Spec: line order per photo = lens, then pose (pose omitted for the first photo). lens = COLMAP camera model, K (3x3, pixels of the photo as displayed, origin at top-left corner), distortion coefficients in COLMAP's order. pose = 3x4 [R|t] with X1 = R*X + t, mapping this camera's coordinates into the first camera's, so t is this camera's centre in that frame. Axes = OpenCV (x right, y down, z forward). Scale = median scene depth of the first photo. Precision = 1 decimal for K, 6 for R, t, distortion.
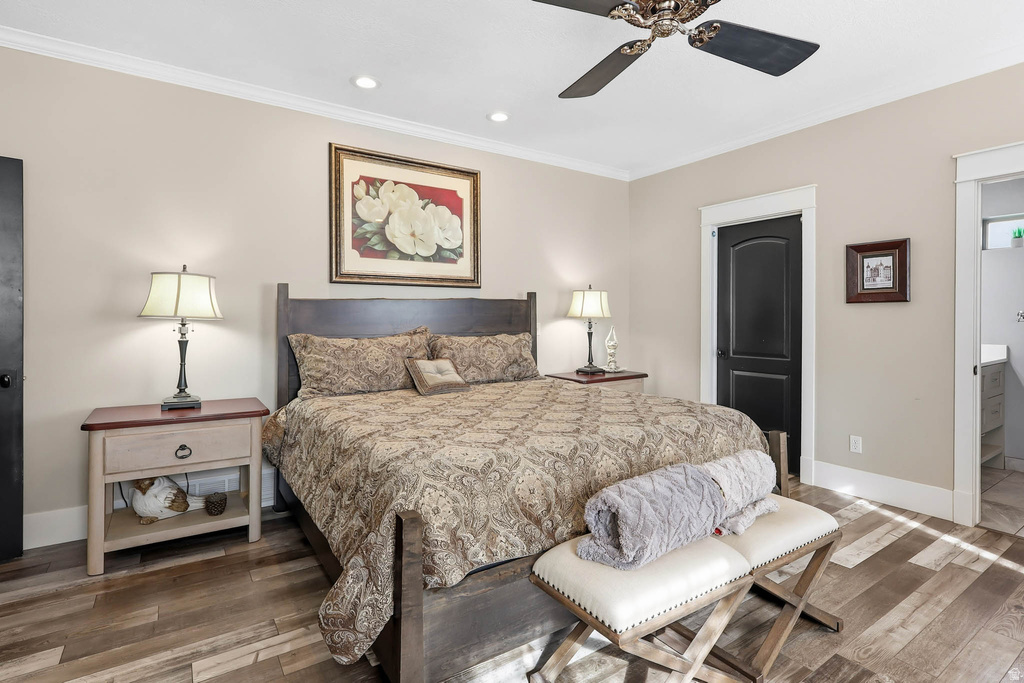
lens RADIAL K [[499.8, 0, 515.9], [0, 499.8, 324.8], [0, 0, 1]] dist [-0.000347, -0.000007]
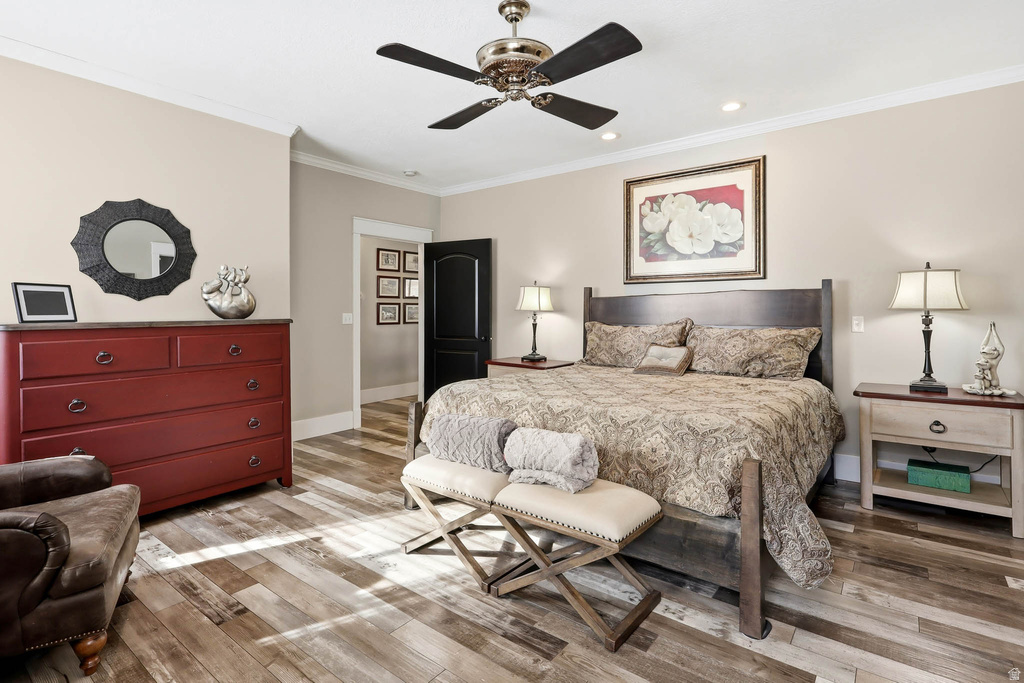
lens RADIAL K [[499.8, 0, 515.9], [0, 499.8, 324.8], [0, 0, 1]] dist [-0.000347, -0.000007]
pose [[0.315020, 0.029140, -0.948638, 0.757239], [-0.007079, 0.999573, 0.028353, -0.010582], [0.949059, -0.002216, 0.315091, 0.279497]]
